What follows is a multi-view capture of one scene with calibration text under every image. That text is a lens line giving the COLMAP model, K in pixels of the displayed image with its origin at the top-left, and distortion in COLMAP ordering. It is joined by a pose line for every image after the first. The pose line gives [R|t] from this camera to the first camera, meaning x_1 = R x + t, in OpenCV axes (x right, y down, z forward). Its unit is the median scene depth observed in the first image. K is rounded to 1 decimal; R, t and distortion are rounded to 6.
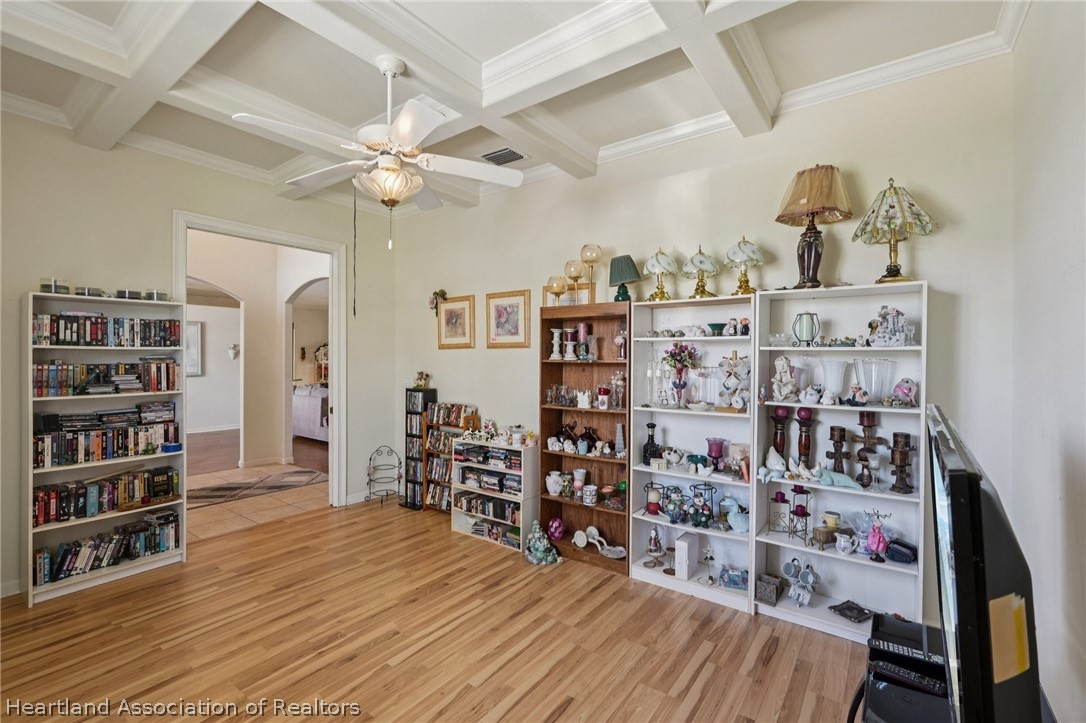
lens RADIAL K [[481.3, 0, 544.5], [0, 481.3, 357.8], [0, 0, 1]] dist [-0.000511, 0.001068]
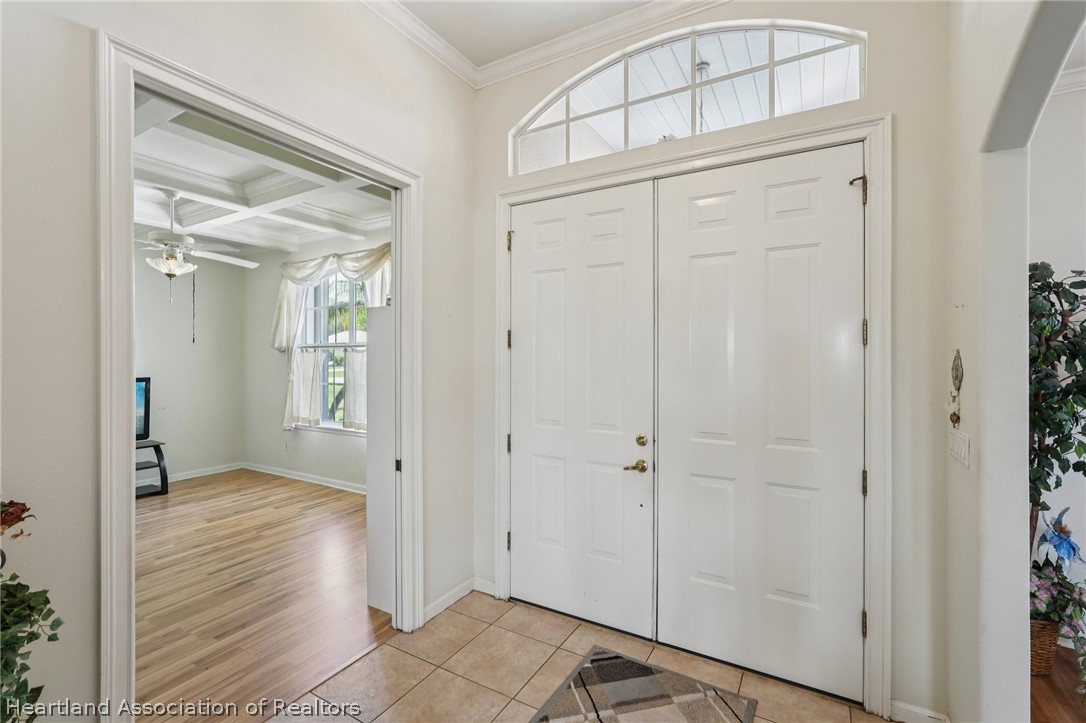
lens RADIAL K [[473.8, 0, 542.2], [0, 473.8, 357.1], [0, 0, 1]] dist [-0.014042, 0.000460]
pose [[-0.993636, -0.000818, -0.112635, -1.315451], [-0.001162, 0.999995, 0.002991, -0.035630], [0.112632, 0.003103, -0.993632, 2.565603]]
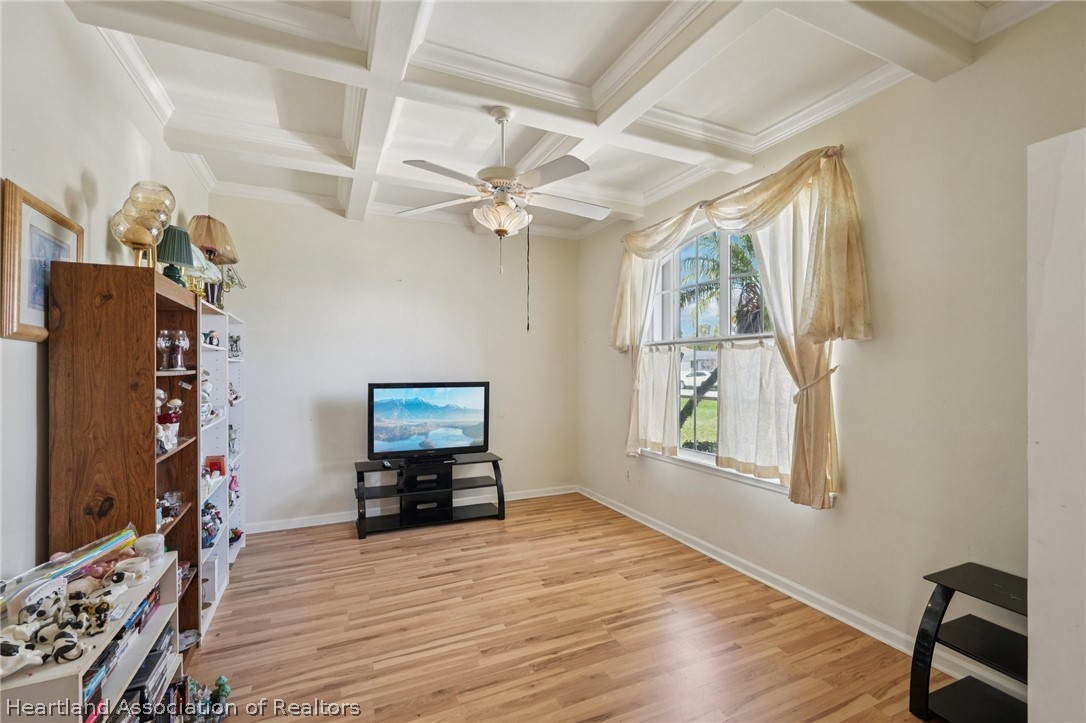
lens RADIAL K [[473.8, 0, 542.2], [0, 473.8, 357.1], [0, 0, 1]] dist [-0.014042, 0.000460]
pose [[-0.876652, 0.006450, 0.481082, -0.885974], [-0.000461, 0.999898, -0.014246, -0.008076], [-0.481125, -0.012710, -0.876560, 1.812972]]
